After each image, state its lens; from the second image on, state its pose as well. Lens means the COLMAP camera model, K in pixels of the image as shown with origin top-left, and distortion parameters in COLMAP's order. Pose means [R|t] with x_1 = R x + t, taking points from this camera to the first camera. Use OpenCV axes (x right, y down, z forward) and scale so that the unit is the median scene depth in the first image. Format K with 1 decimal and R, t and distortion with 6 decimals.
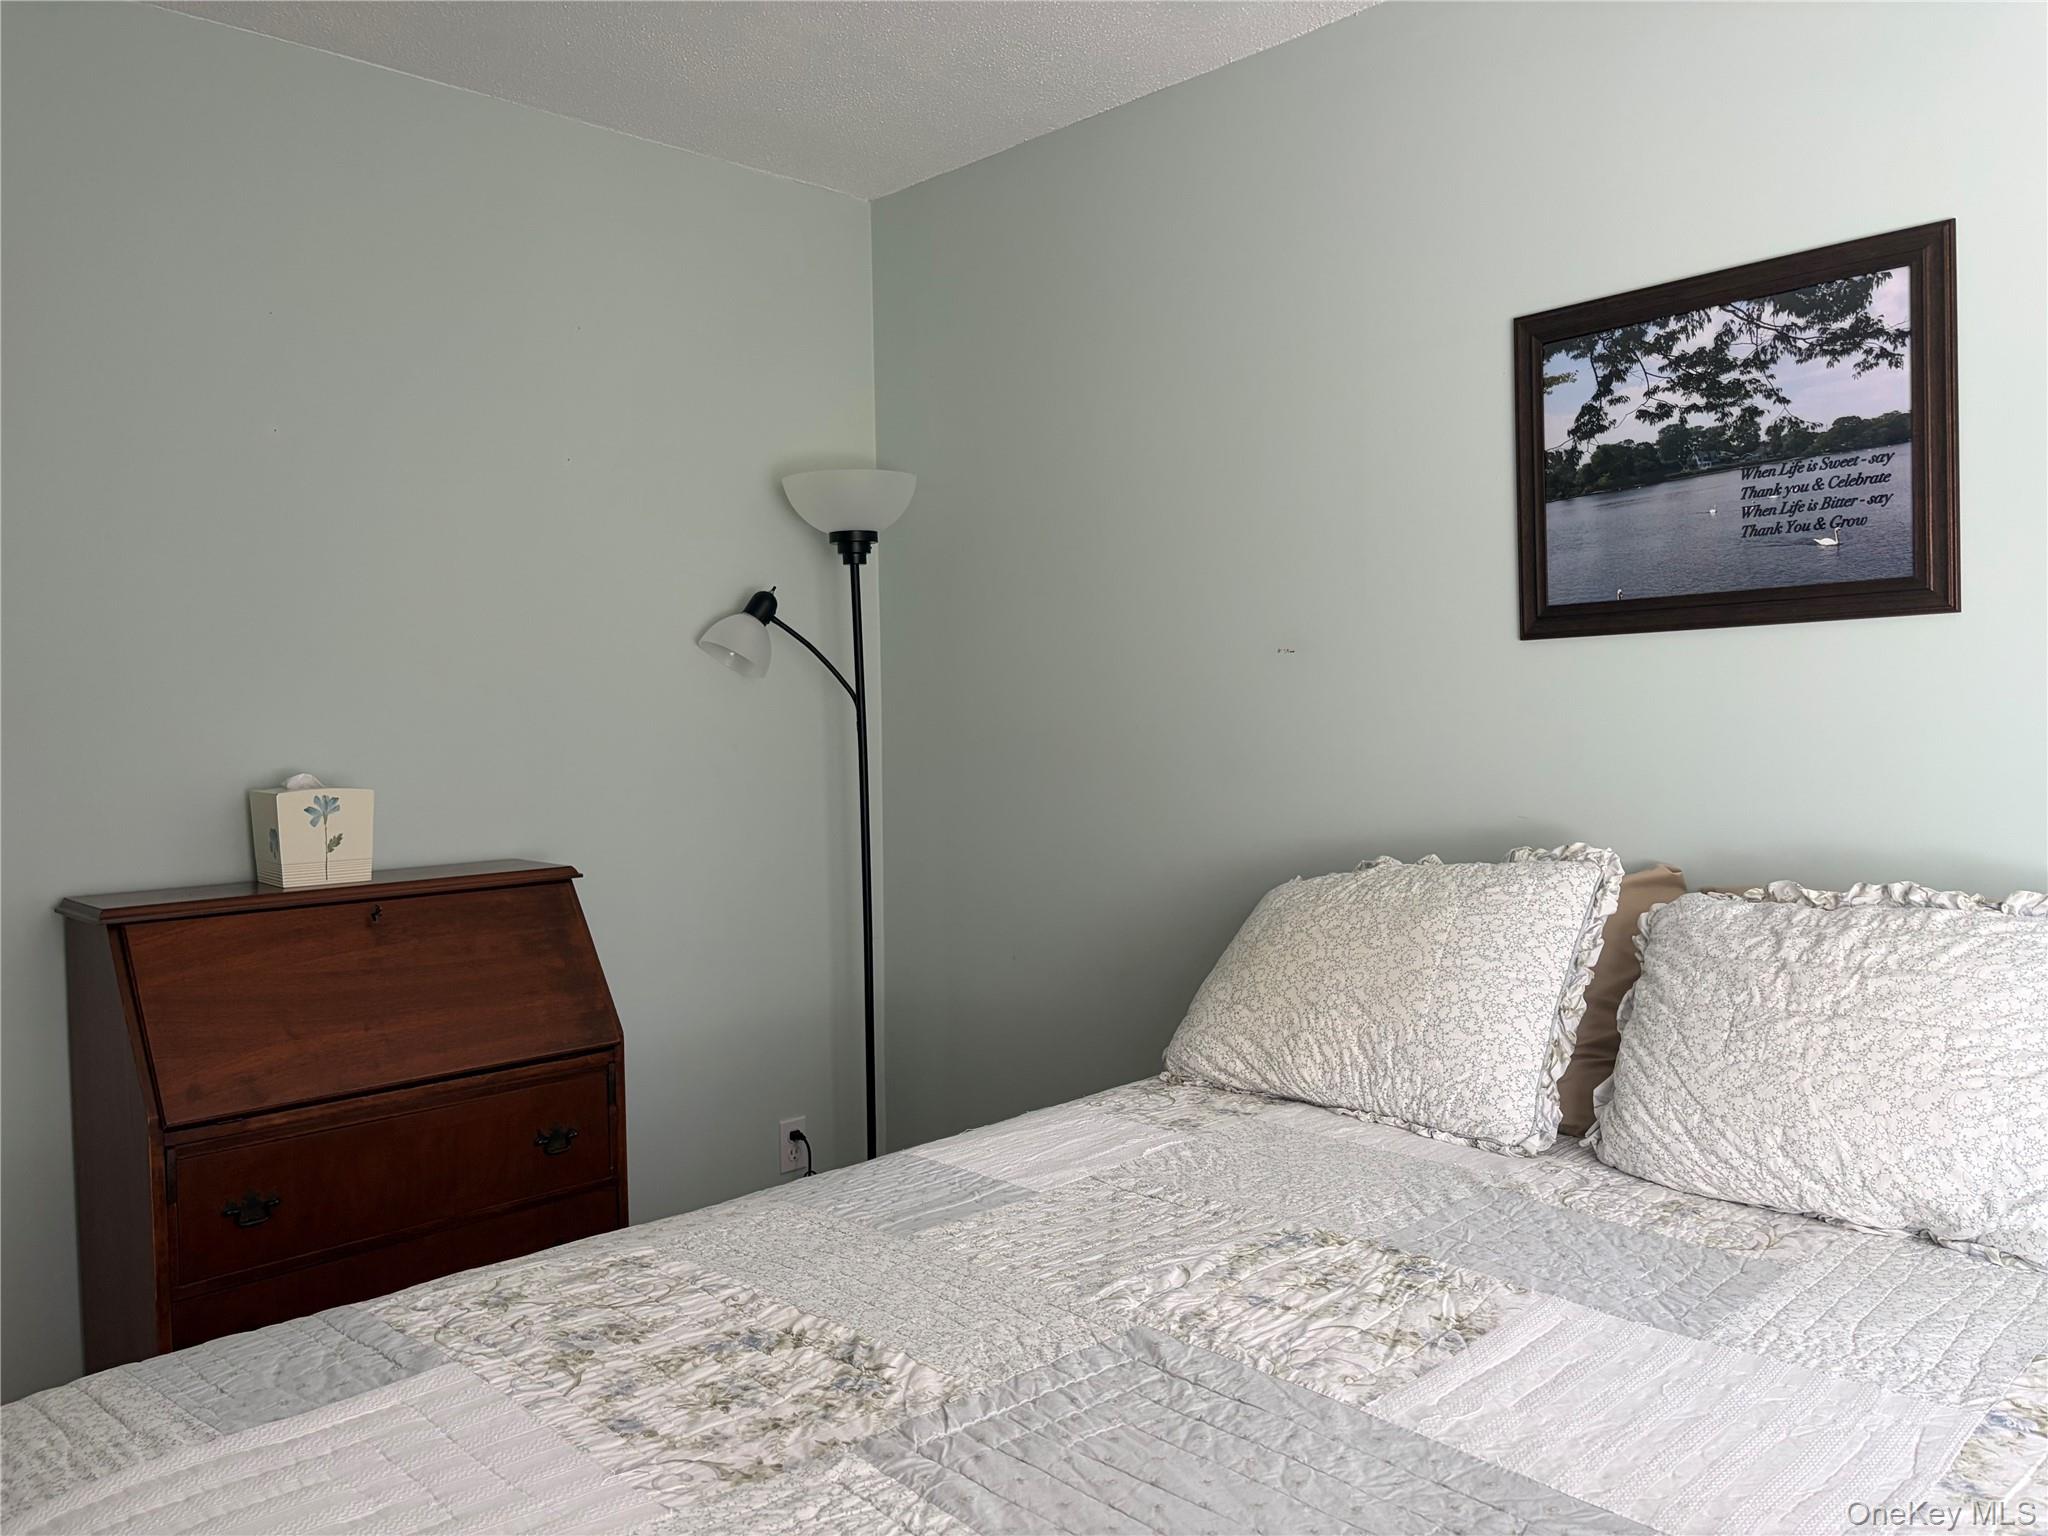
lens RADIAL K [[1539.2, 0, 1020.7], [0, 1539.2, 754.3], [0, 0, 1]] dist [0.054267, -0.065847]
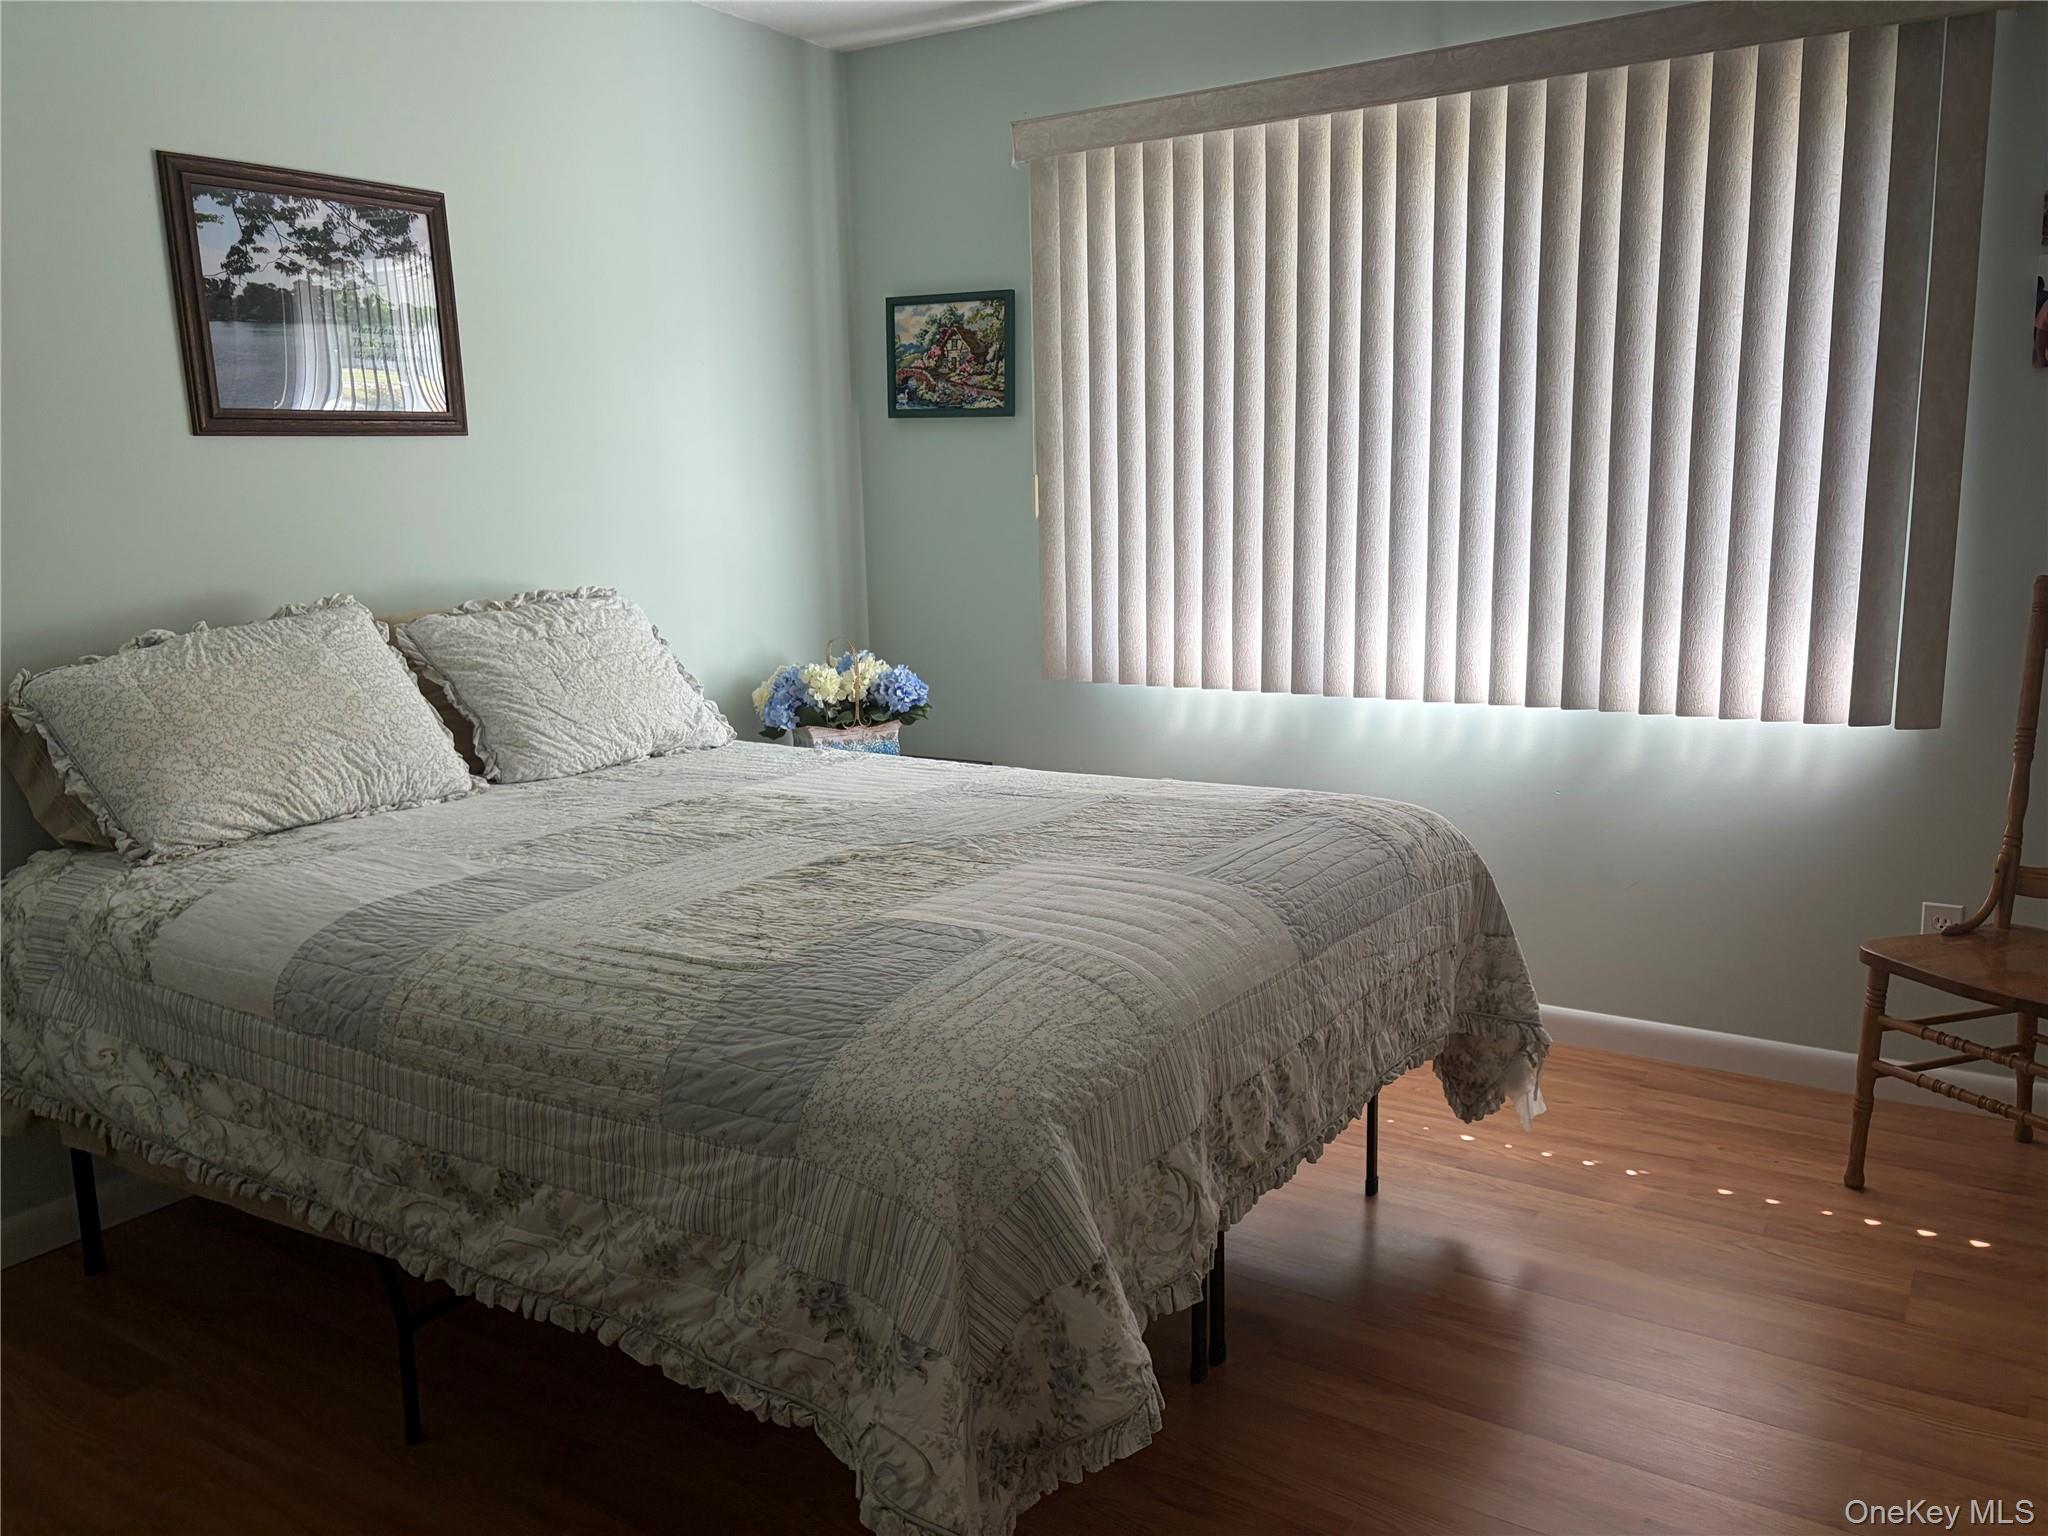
lens RADIAL K [[1539.2, 0, 1028.5], [0, 1539.2, 762.7], [0, 0, 1]] dist [0.054267, -0.065847]
pose [[-0.227828, -0.149073, 0.962222, -1.086616], [0.055697, 0.984598, 0.165727, 0.011597], [-0.972107, 0.091350, -0.216016, 0.716617]]
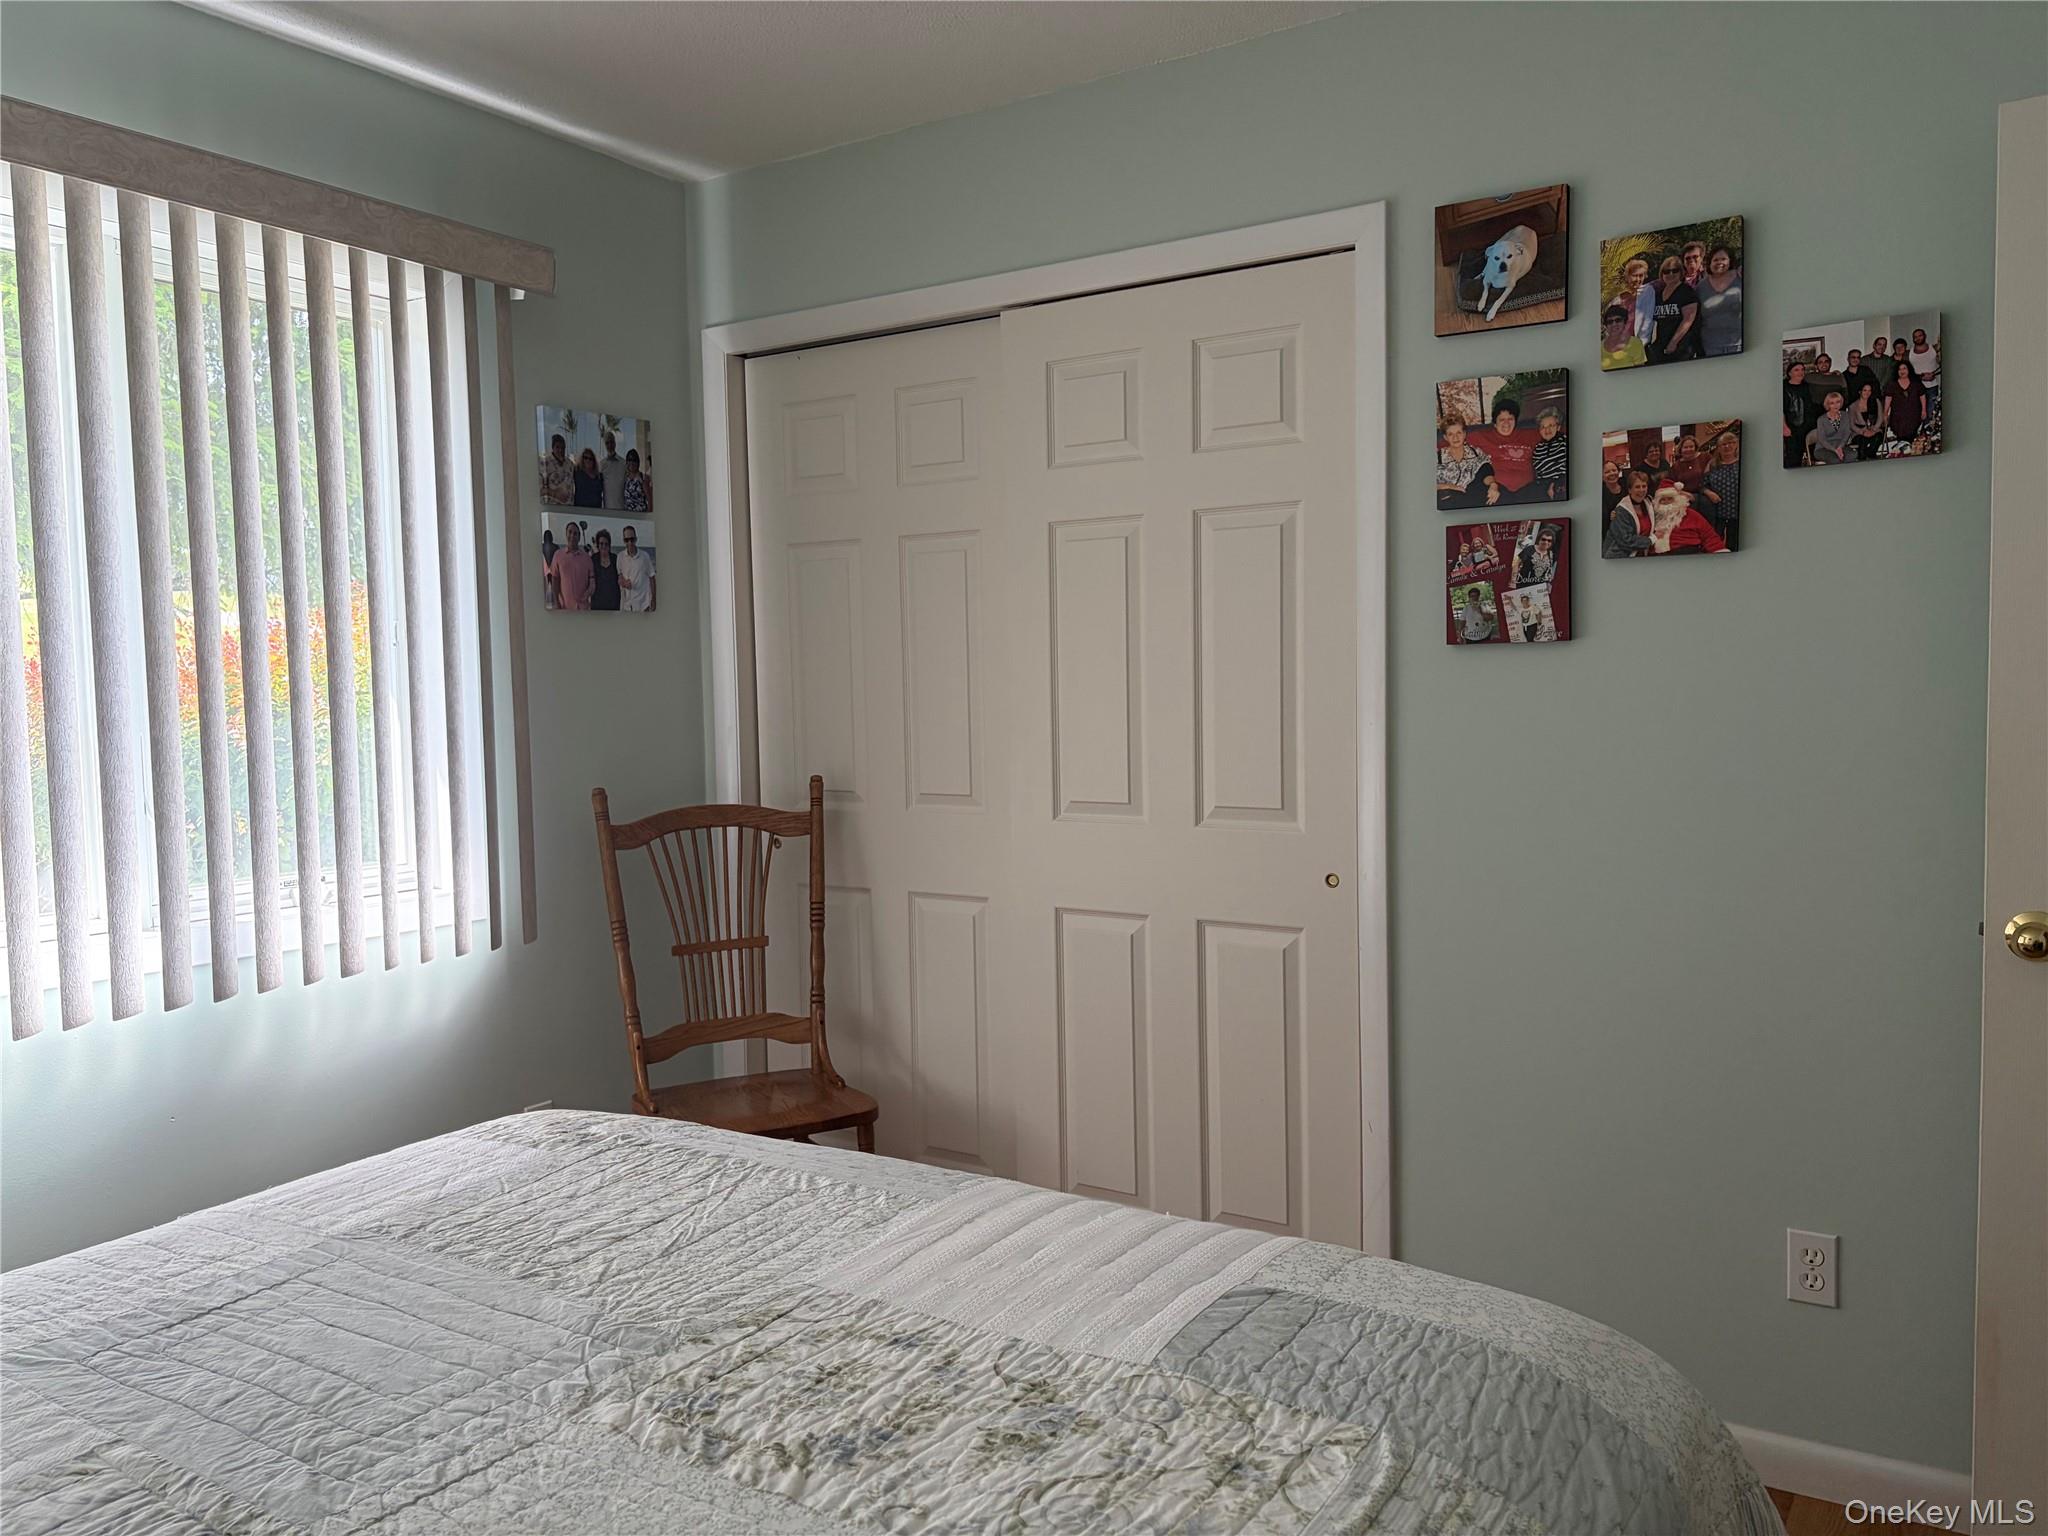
lens RADIAL K [[1539.2, 0, 1027.6], [0, 1539.2, 773.9], [0, 0, 1]] dist [0.054267, -0.065847]
pose [[-0.973001, 0.043393, -0.226685, -0.064433], [0.022991, 0.995504, 0.091883, -0.023443], [0.229653, 0.084191, -0.969624, 1.133065]]
